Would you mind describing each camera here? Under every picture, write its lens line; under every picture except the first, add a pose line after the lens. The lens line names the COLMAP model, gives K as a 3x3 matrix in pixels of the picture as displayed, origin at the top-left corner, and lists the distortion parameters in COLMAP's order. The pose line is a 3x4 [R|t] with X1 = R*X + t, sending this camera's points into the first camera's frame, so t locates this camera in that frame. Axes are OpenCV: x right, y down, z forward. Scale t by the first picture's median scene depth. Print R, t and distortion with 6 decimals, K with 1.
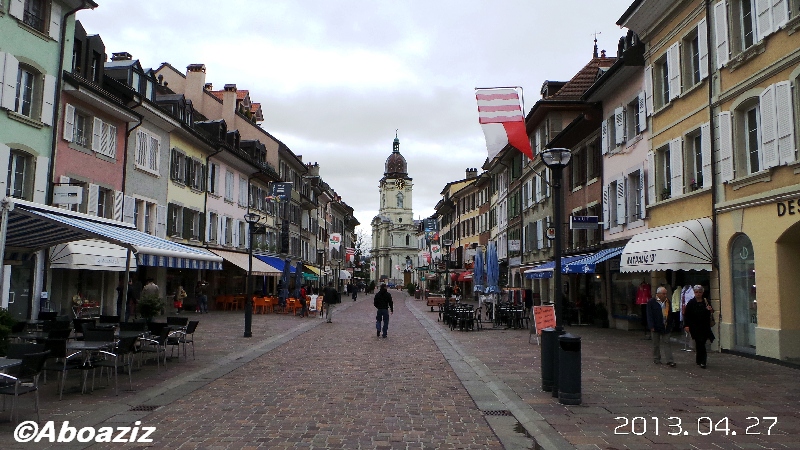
lens RADIAL K [[529.2, 0, 400.1], [0, 529.2, 225.2], [0, 0, 1]] dist [0.000198, 0.000002]
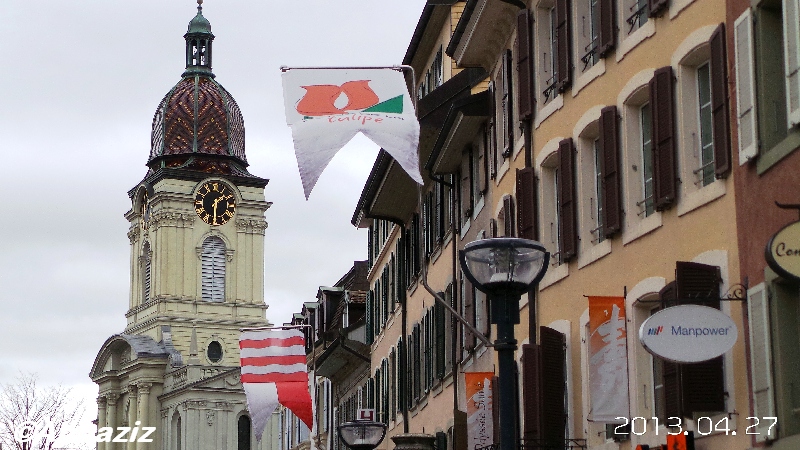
lens RADIAL K [[1806.9, 0, 401.1], [0, 1806.9, 223.6], [0, 0, 1]] dist [-0.042593, 0.000000]
pose [[0.996194, -0.001945, 0.087146, 0.012968], [0.011368, 0.994111, -0.107766, 0.020833], [-0.086424, 0.108346, 0.990349, 0.186503]]
